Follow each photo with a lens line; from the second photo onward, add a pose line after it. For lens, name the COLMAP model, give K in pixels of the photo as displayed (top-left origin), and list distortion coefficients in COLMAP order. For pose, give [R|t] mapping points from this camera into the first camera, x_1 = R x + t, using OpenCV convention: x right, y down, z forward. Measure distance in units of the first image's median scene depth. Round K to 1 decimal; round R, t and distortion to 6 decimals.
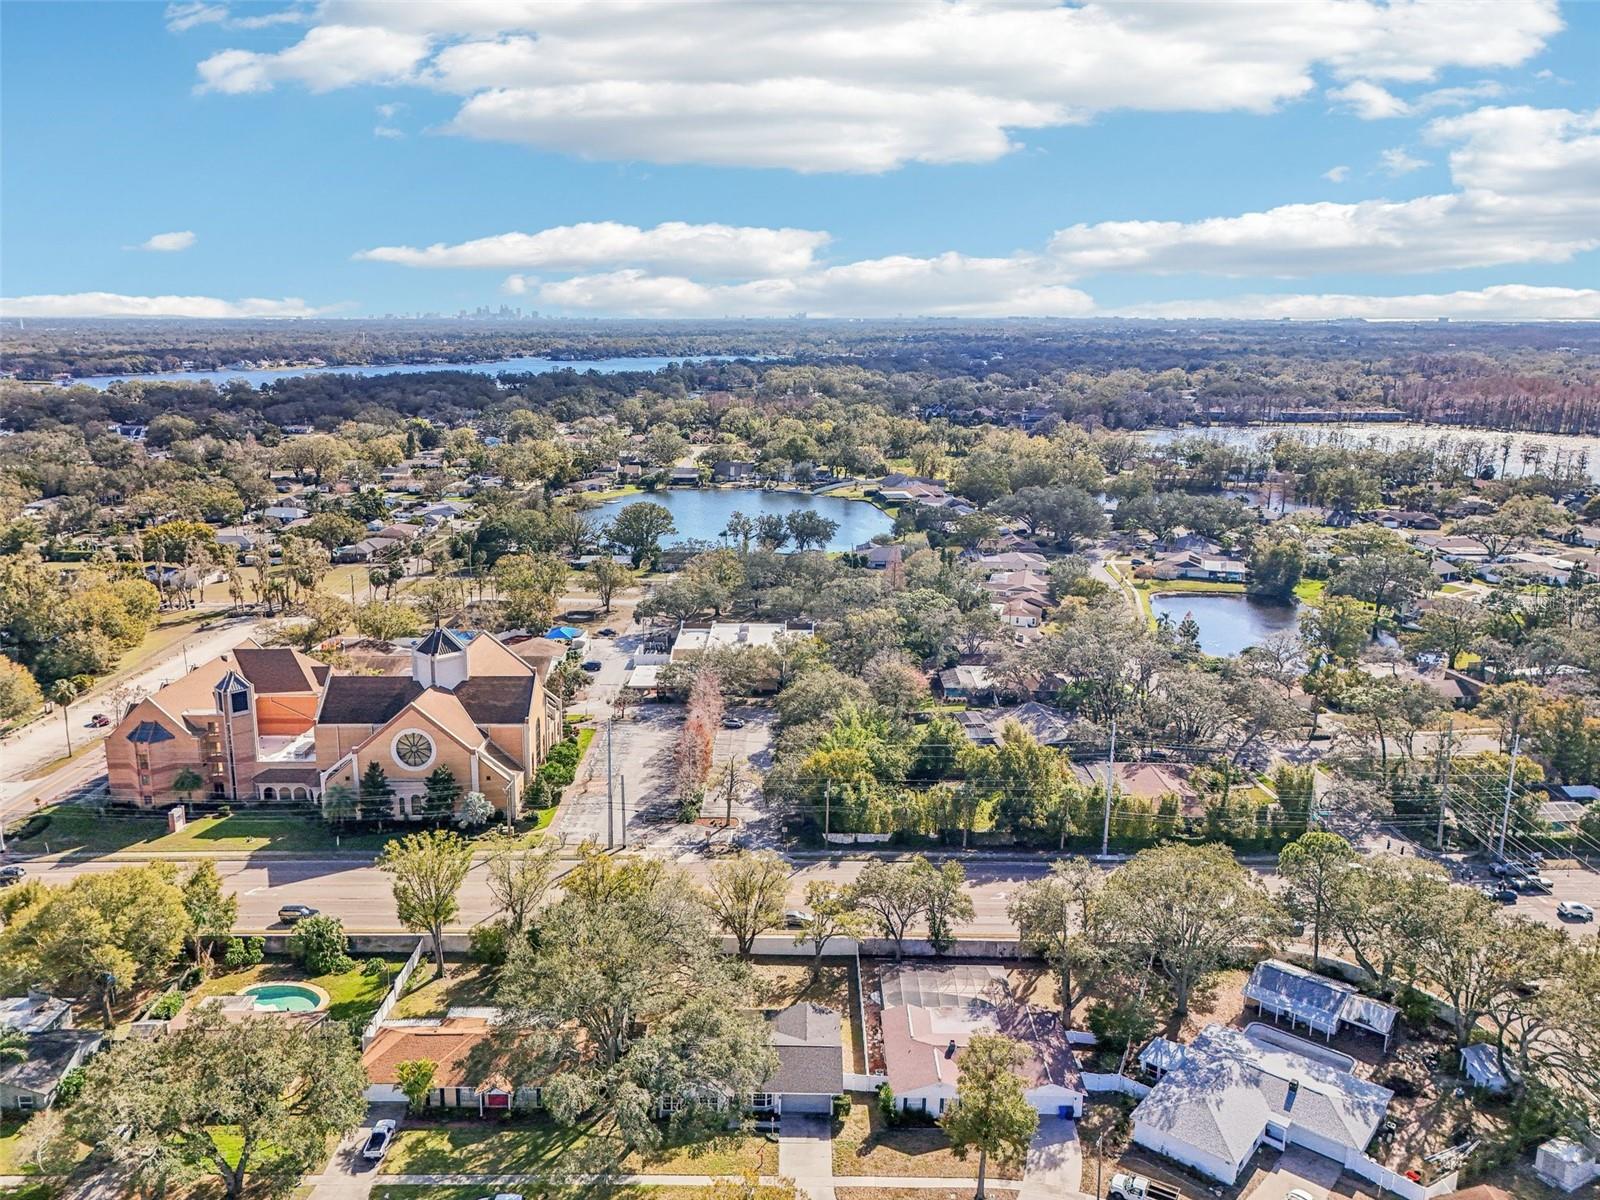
lens RADIAL K [[1212.5, 0, 779.9], [0, 1212.5, 593.3], [0, 0, 1]] dist [0.077166, -0.103372]
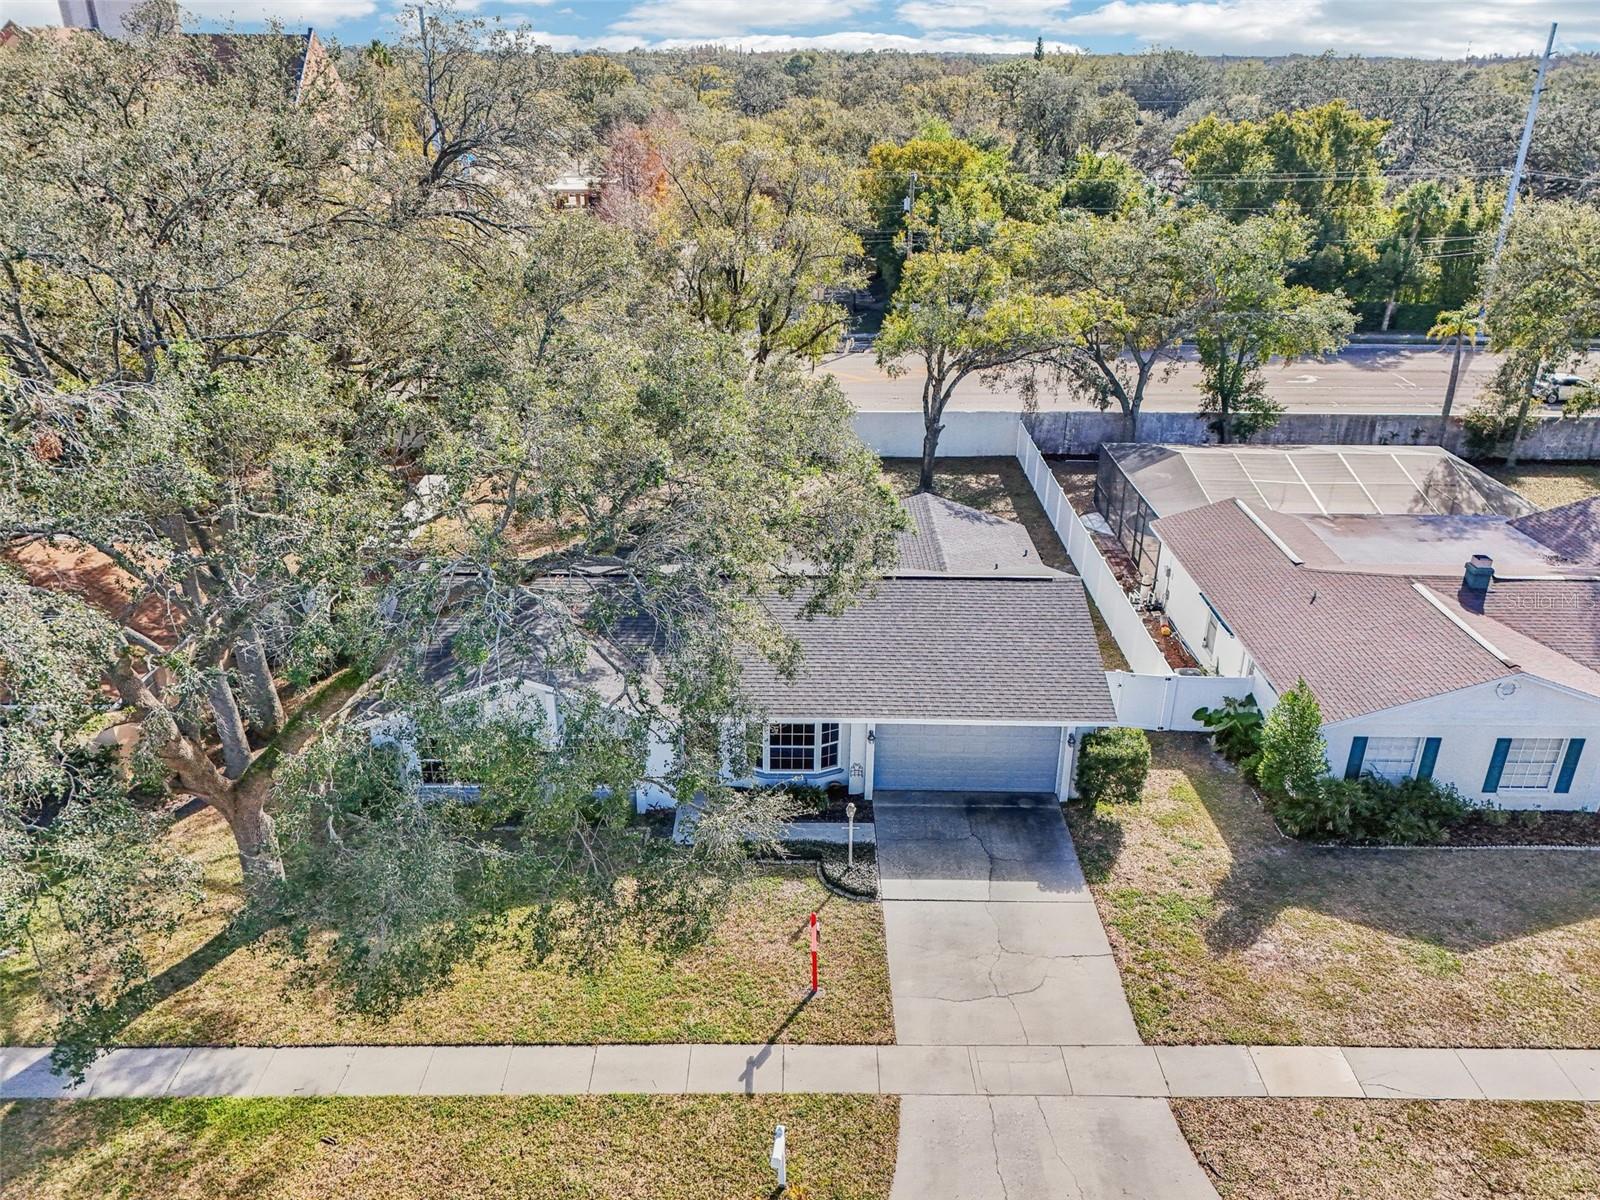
lens RADIAL K [[1175.7, 0, 807.5], [0, 1175.7, 635.3], [0, 0, 1]] dist [0.084367, -0.096259]
pose [[0.999287, 0.004957, 0.037430, -0.015289], [-0.012876, 0.976657, 0.214417, 0.222150], [-0.035494, -0.214746, 0.976025, 0.501250]]
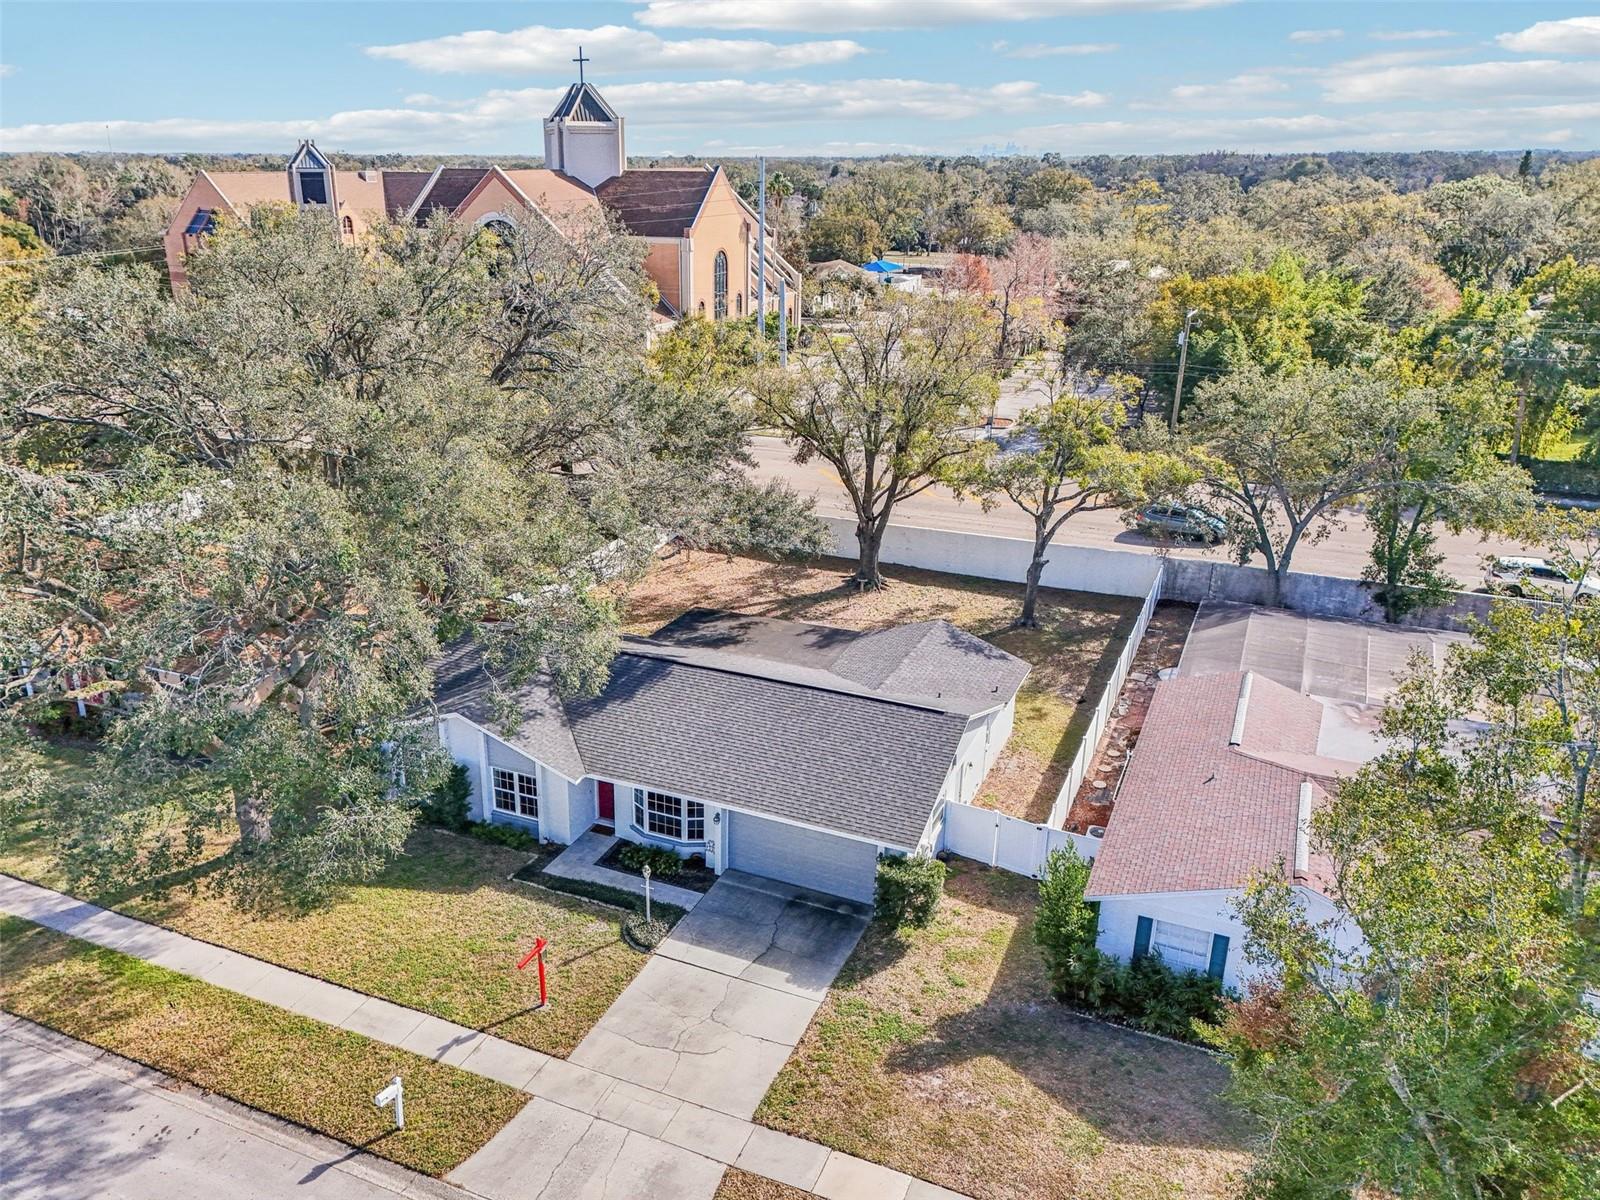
lens RADIAL K [[1212.5, 0, 779.9], [0, 1212.5, 593.3], [0, 0, 1]] dist [0.077166, -0.103372]
pose [[0.922607, 0.138515, -0.360014, 0.075335], [-0.098015, 0.986853, 0.128506, 0.209149], [0.373081, -0.083274, 0.924054, 0.484215]]
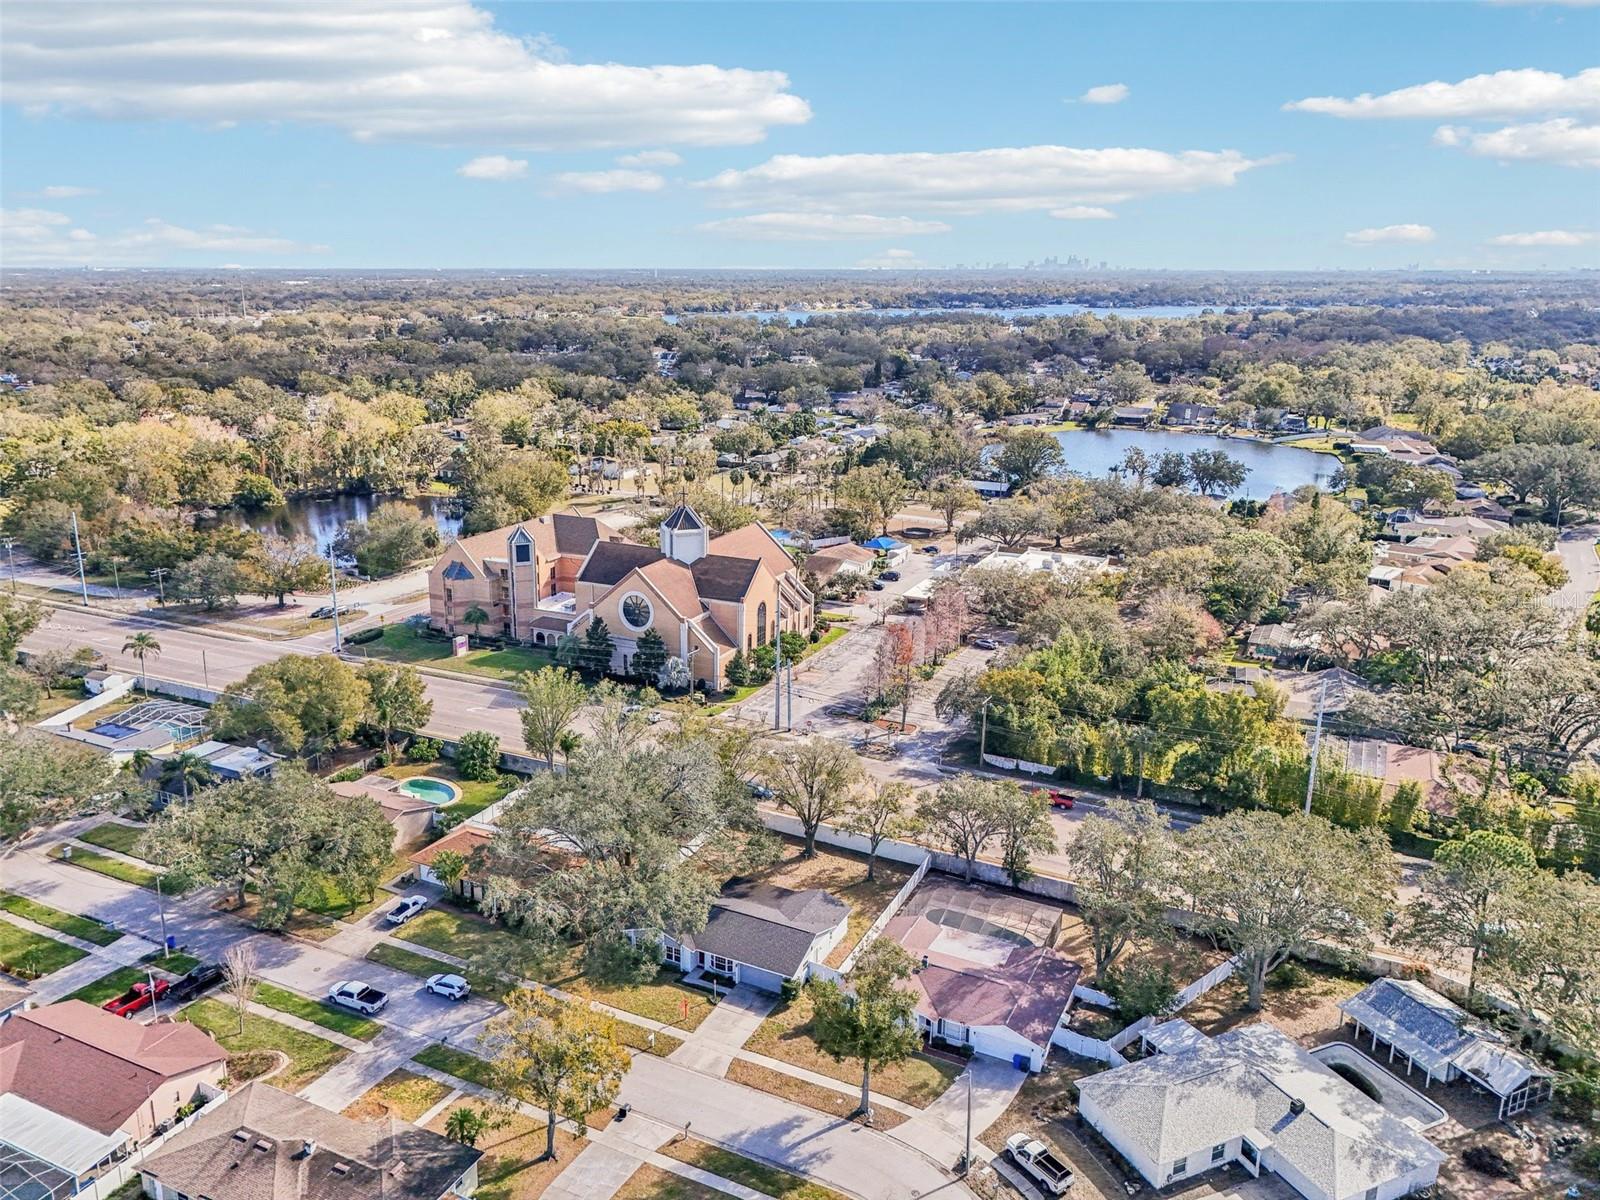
lens RADIAL K [[1212.5, 0, 779.9], [0, 1212.5, 593.3], [0, 0, 1]] dist [0.077166, -0.103372]
pose [[0.900691, 0.120874, -0.417306, 0.265786], [-0.105474, 0.992618, 0.059865, 0.035600], [0.421462, -0.009905, 0.906792, 0.087161]]
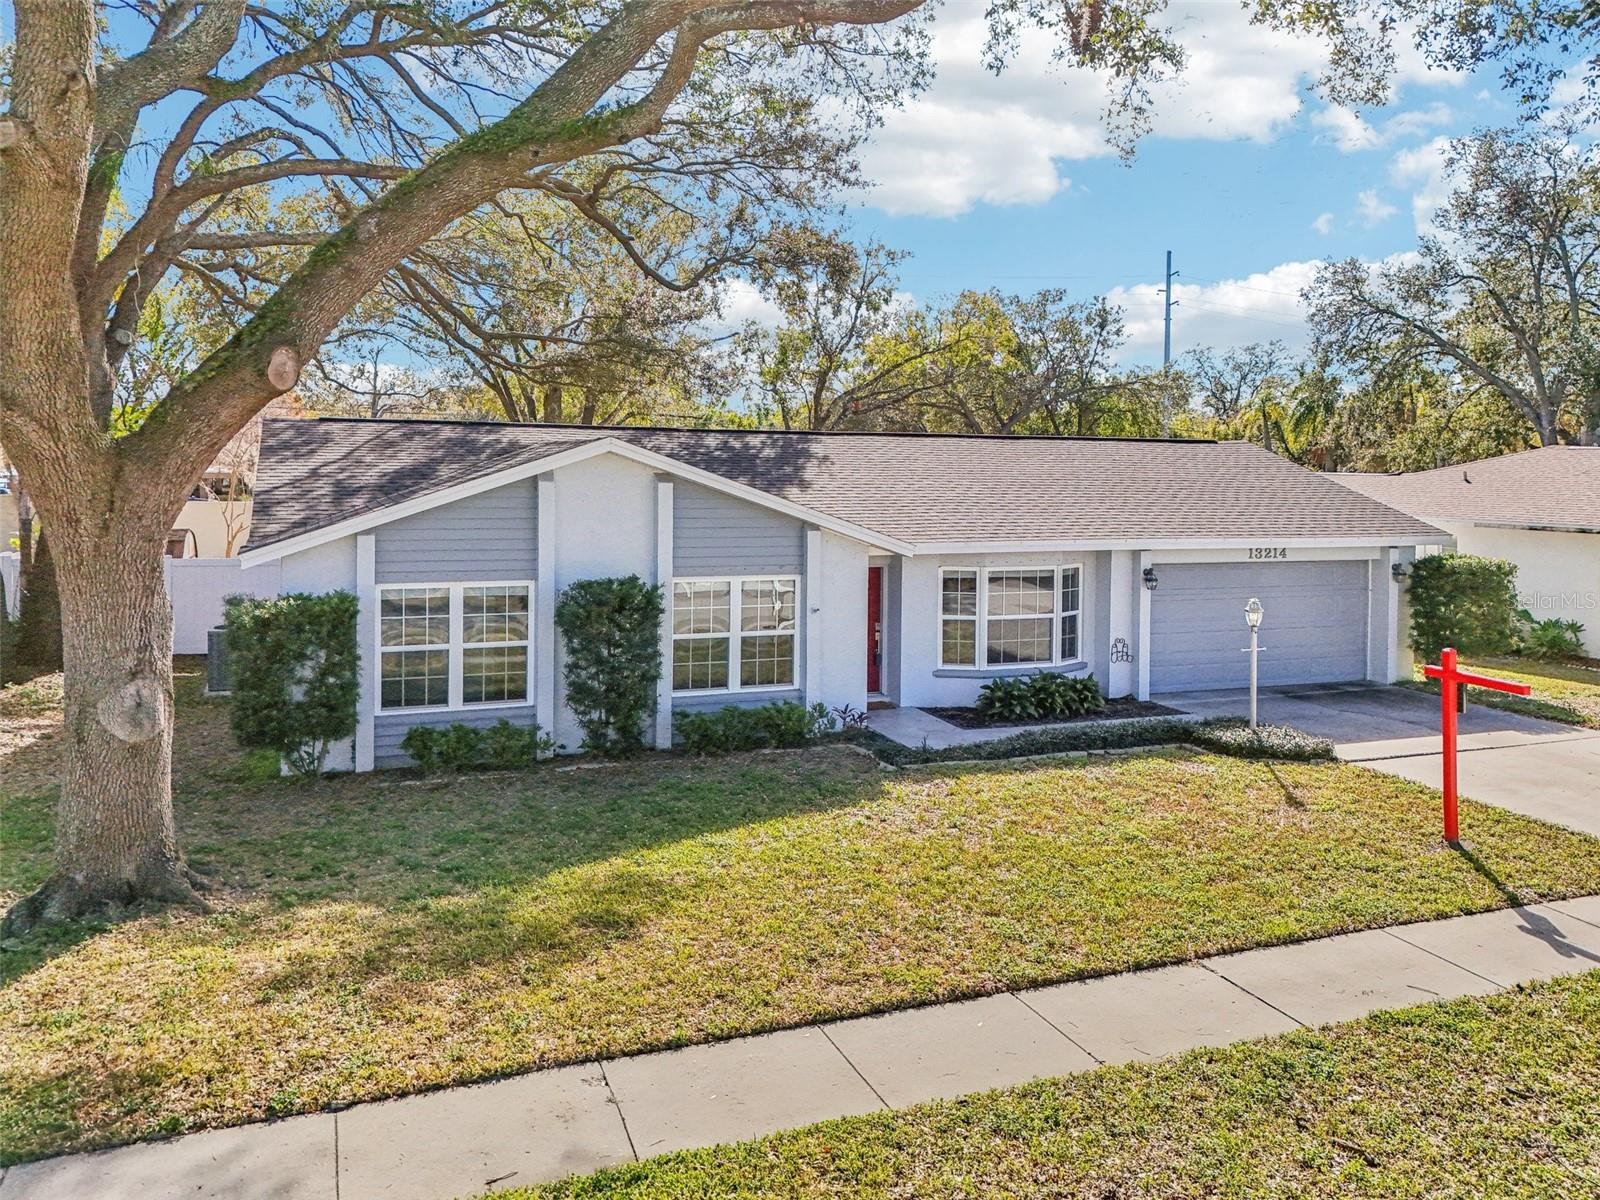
lens RADIAL K [[1232.1, 0, 794.6], [0, 1232.1, 512.8], [0, 0, 1]] dist [0.025177, -0.006023]
pose [[0.921664, 0.003143, 0.387977, -0.069225], [0.078509, 0.977771, -0.194424, 0.284093], [-0.379964, 0.209653, 0.900929, 0.573978]]
